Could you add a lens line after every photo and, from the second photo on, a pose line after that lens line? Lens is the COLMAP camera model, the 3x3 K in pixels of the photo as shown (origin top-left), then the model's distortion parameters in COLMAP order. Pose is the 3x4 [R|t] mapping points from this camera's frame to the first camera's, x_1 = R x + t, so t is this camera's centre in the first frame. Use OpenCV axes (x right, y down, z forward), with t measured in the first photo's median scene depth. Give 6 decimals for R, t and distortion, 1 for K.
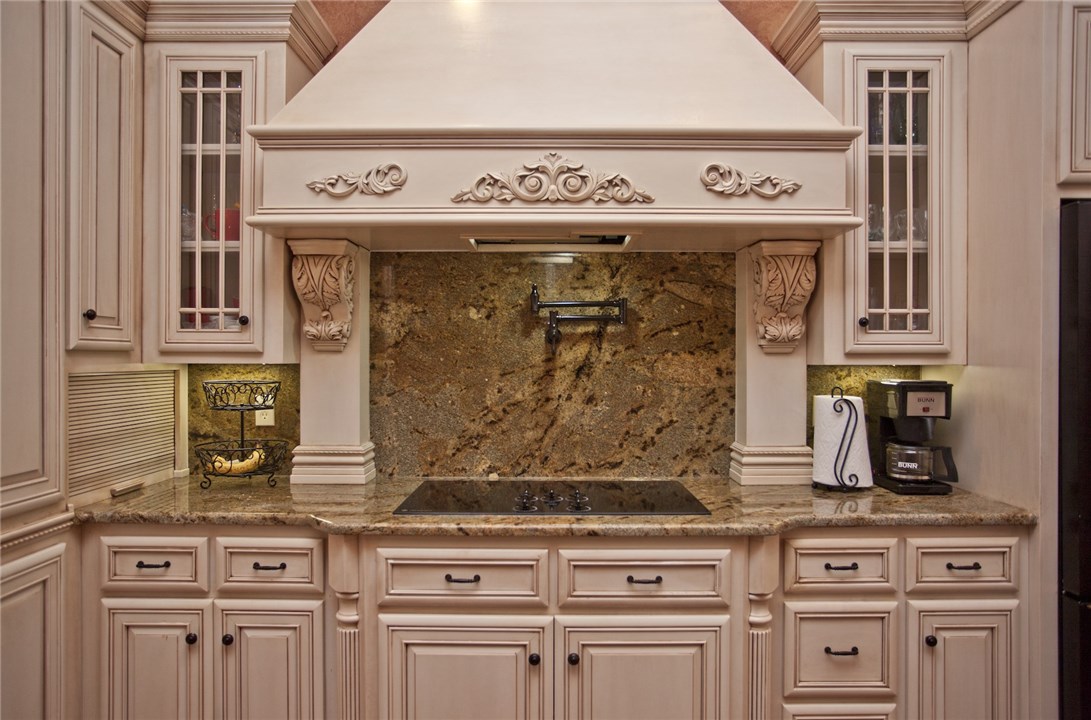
lens RADIAL K [[706.2, 0, 546.6], [0, 706.2, 355.0], [0, 0, 1]] dist [-0.019720, 0.002915]
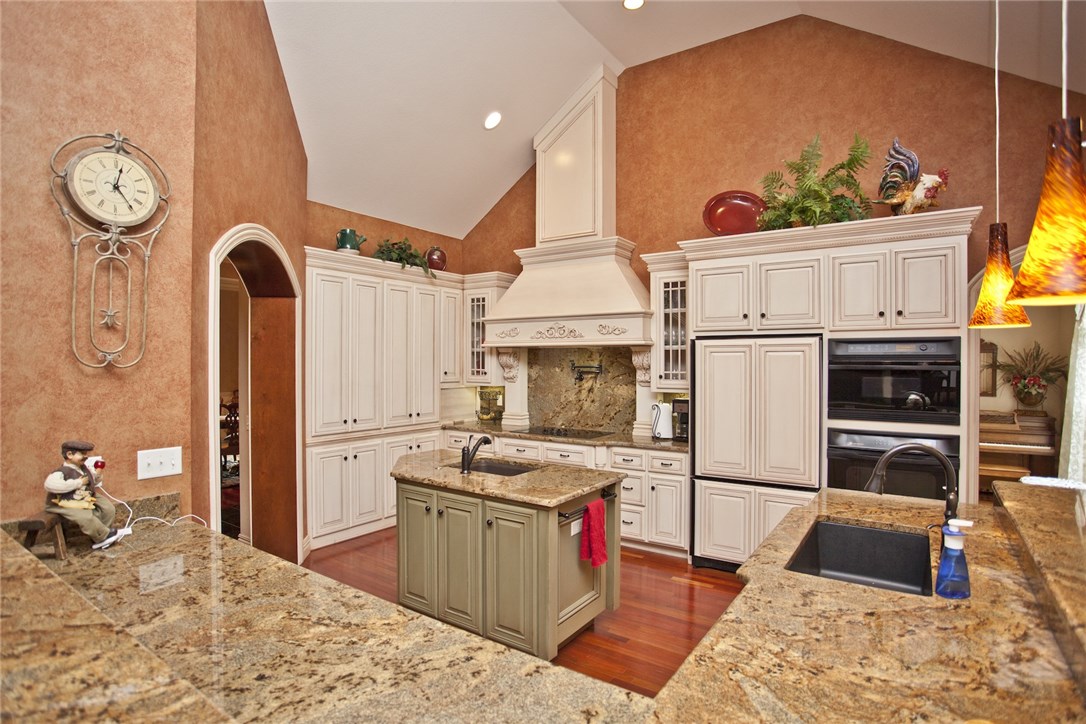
lens RADIAL K [[558.3, 0, 541.1], [0, 558.3, 354.9], [0, 0, 1]] dist [-0.026696, 0.002539]
pose [[0.826607, -0.006764, -0.562739, 1.247151], [0.000217, 0.999932, -0.011701, -0.101610], [0.562779, 0.009550, 0.826552, -1.011557]]
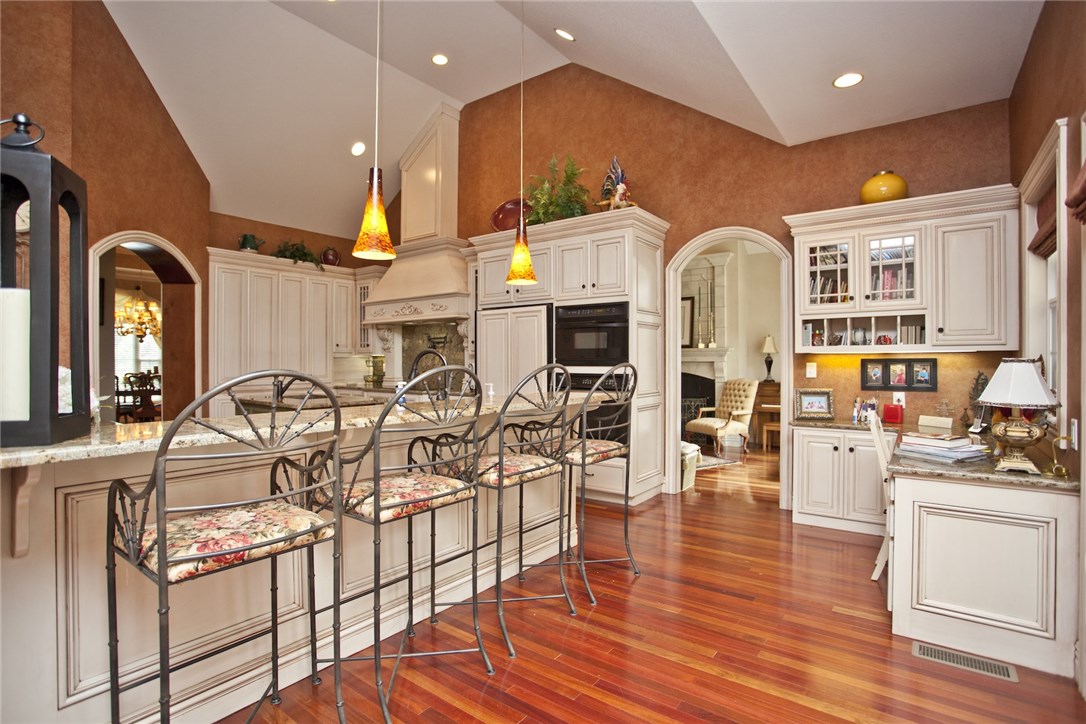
lens RADIAL K [[530.7, 0, 540.4], [0, 530.7, 362.2], [0, 0, 1]] dist [-0.044221, 0.007491]
pose [[0.803423, -0.003174, -0.595401, 2.262965], [0.004964, 0.999987, 0.001367, 0.054739], [0.595388, -0.004054, 0.803428, -0.928075]]
